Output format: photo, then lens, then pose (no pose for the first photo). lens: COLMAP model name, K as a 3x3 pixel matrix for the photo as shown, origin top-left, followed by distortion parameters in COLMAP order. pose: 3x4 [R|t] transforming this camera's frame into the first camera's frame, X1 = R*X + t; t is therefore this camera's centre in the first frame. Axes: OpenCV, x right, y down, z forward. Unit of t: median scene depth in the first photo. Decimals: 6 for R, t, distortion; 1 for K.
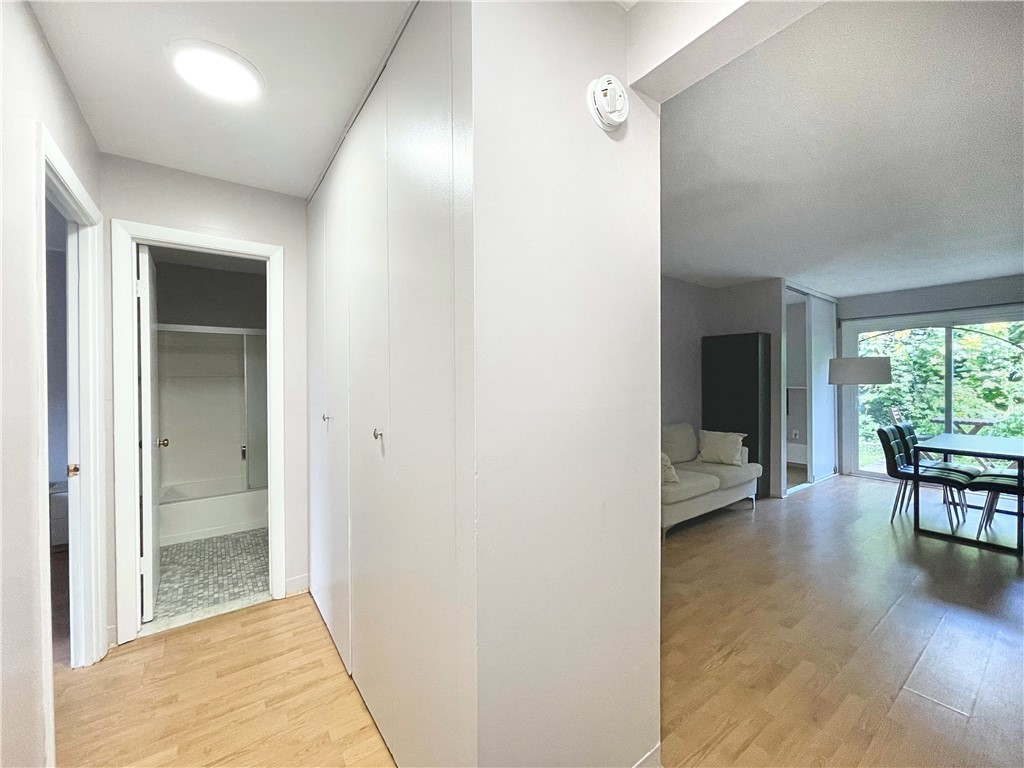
lens RADIAL K [[411.8, 0, 517.9], [0, 411.8, 385.8], [0, 0, 1]] dist [-0.000989, 0.000483]
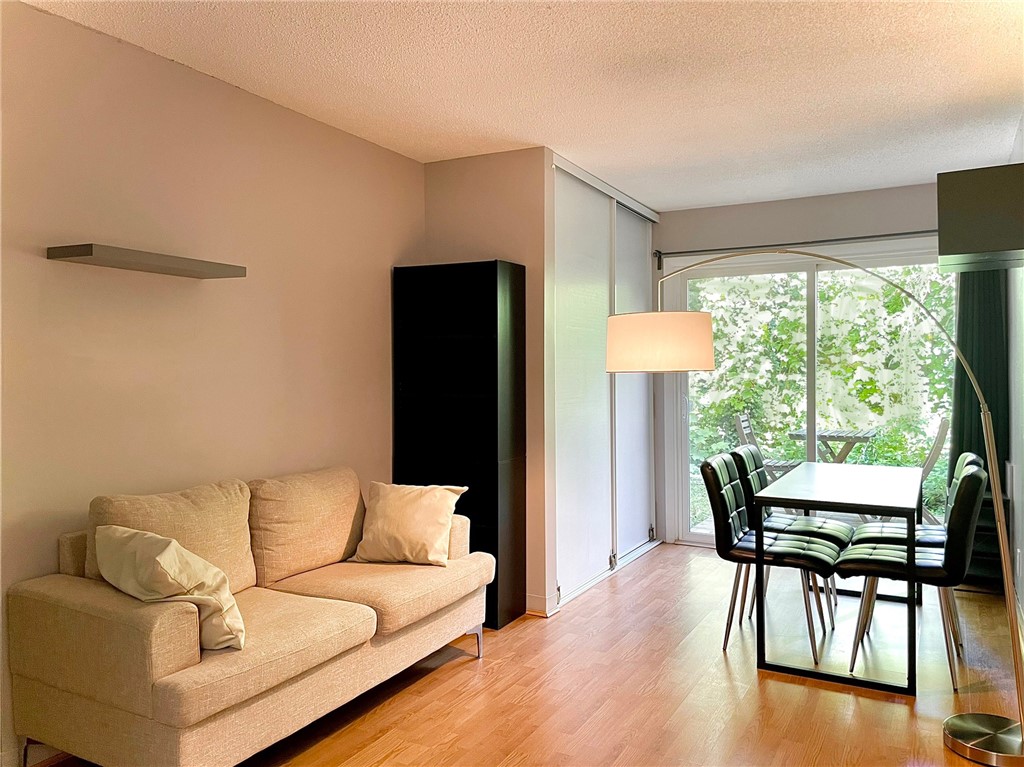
lens RADIAL K [[772.6, 0, 512.4], [0, 772.6, 383.1], [0, 0, 1]] dist [0.040079, -0.000160]
pose [[0.907973, -0.007310, 0.418966, 0.188045], [0.006025, 0.999972, 0.004390, 0.002180], [-0.418986, -0.001462, 0.907991, 0.168185]]
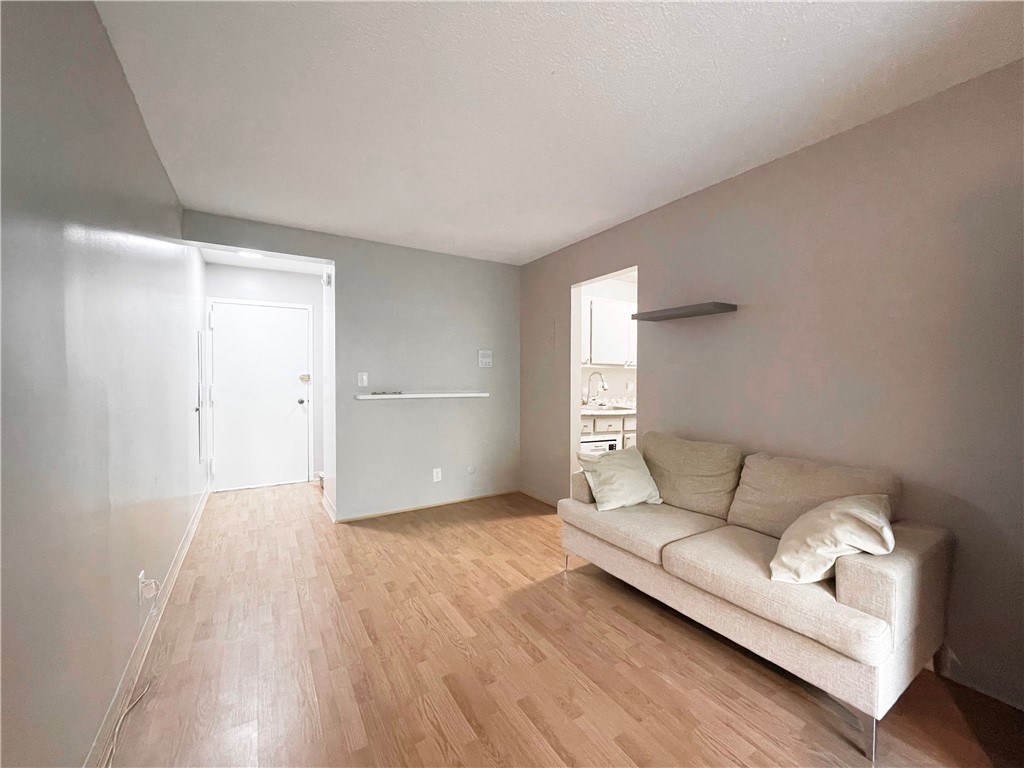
lens RADIAL K [[411.8, 0, 518.7], [0, 411.8, 381.7], [0, 0, 1]] dist [-0.000989, 0.000483]
pose [[-0.076119, -0.001906, -0.997097, 0.588542], [-0.014247, 0.999898, -0.000824, 0.004513], [0.996997, 0.014143, -0.076138, 0.478878]]
